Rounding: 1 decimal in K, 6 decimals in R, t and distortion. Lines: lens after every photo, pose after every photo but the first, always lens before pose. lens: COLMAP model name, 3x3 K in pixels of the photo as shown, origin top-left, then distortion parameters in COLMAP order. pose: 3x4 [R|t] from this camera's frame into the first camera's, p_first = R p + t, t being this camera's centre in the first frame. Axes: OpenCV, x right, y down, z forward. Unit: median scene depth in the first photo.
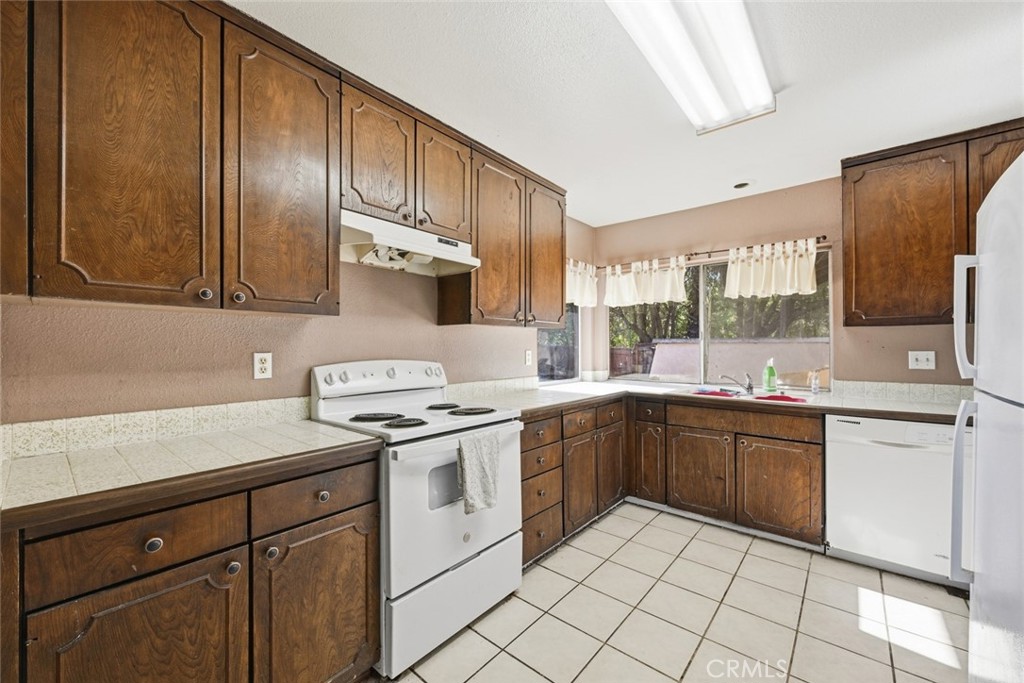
lens RADIAL K [[401.4, 0, 512.1], [0, 401.4, 343.1], [0, 0, 1]] dist [-0.001693, -0.000009]
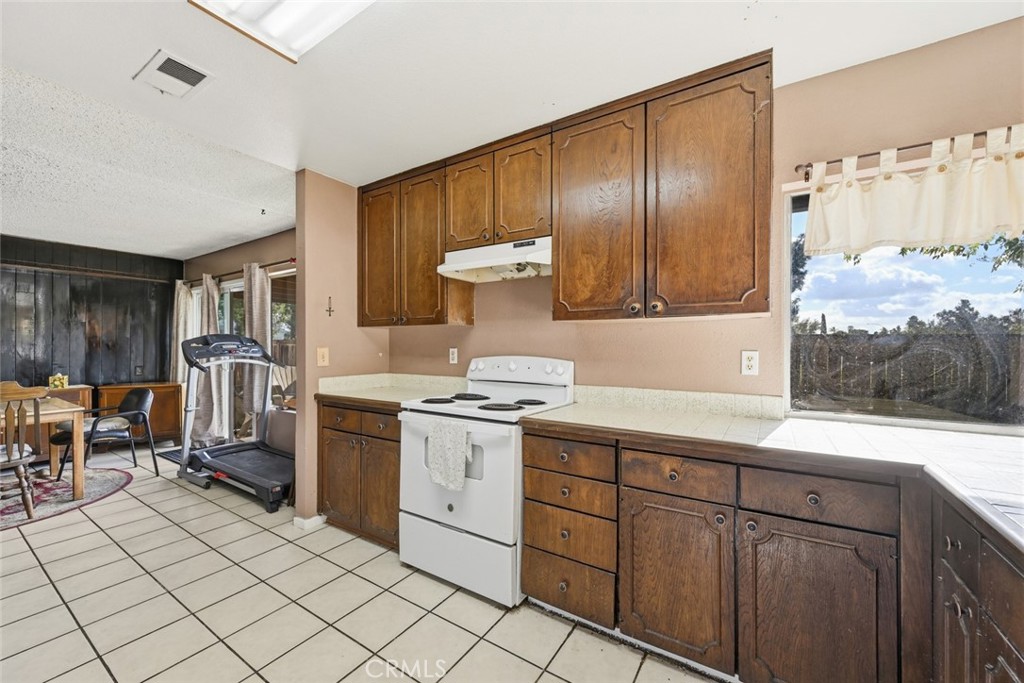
lens RADIAL K [[401.4, 0, 511.8], [0, 401.4, 343.3], [0, 0, 1]] dist [-0.001693, -0.000009]
pose [[0.122987, -0.002518, -0.992405, 0.846417], [0.009232, 0.999956, -0.001393, 0.005909], [0.992365, -0.008990, 0.123005, 0.820821]]
